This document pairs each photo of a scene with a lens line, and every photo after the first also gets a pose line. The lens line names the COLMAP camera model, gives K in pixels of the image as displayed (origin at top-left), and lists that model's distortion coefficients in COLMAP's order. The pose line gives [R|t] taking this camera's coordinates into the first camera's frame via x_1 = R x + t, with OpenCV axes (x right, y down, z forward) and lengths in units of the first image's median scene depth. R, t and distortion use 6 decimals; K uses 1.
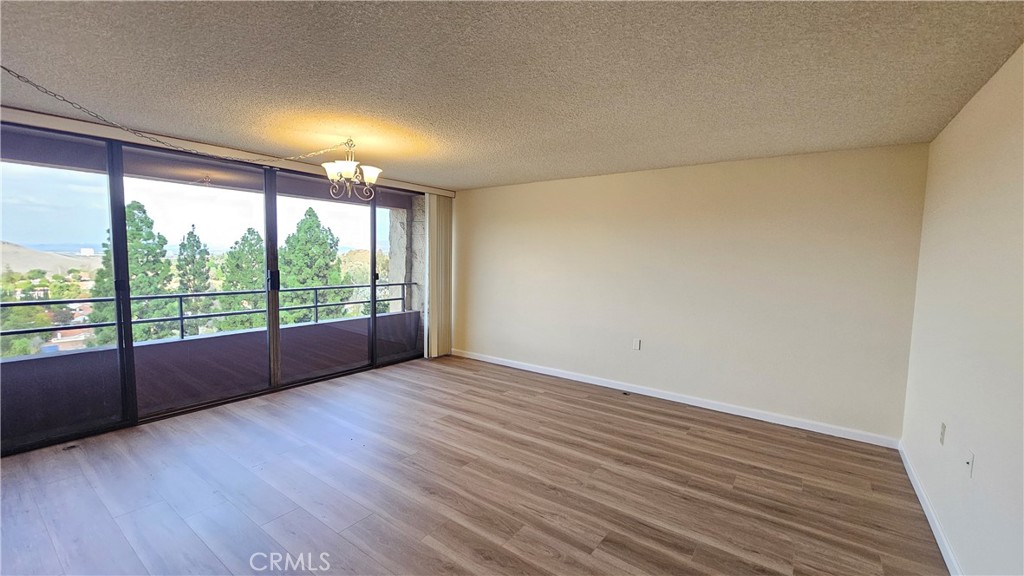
lens RADIAL K [[424.5, 0, 512.0], [0, 424.5, 288.0], [0, 0, 1]] dist [0.000083, 0.000462]
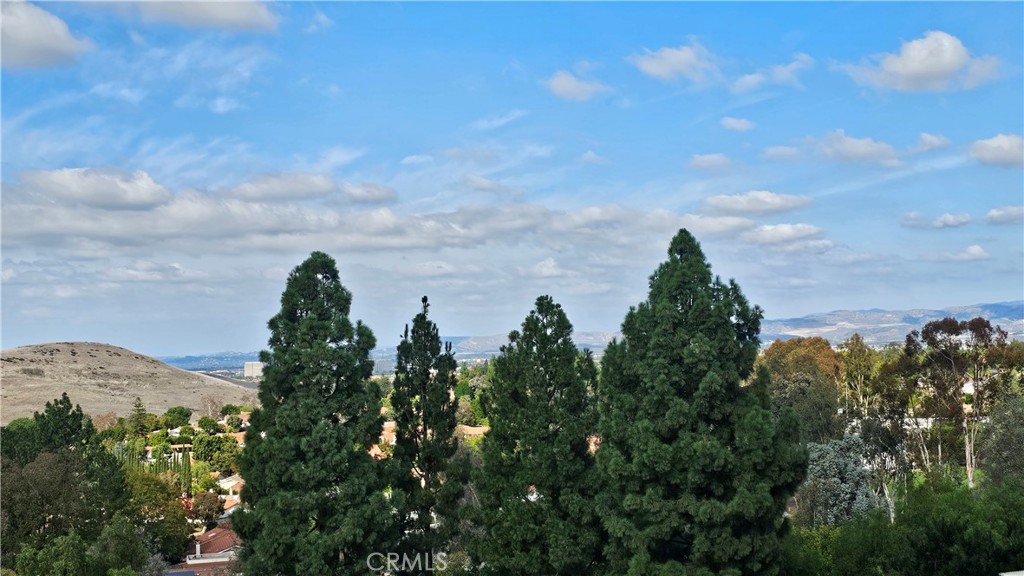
lens RADIAL K [[1158.4, 0, 517.6], [0, 1158.4, 296.3], [0, 0, 1]] dist [0.132812, -0.363051]
pose [[0.841842, -0.065002, -0.535795, -0.066967], [-0.000979, 0.992536, -0.121952, -0.012165], [0.539723, 0.103189, 0.835495, 0.101306]]
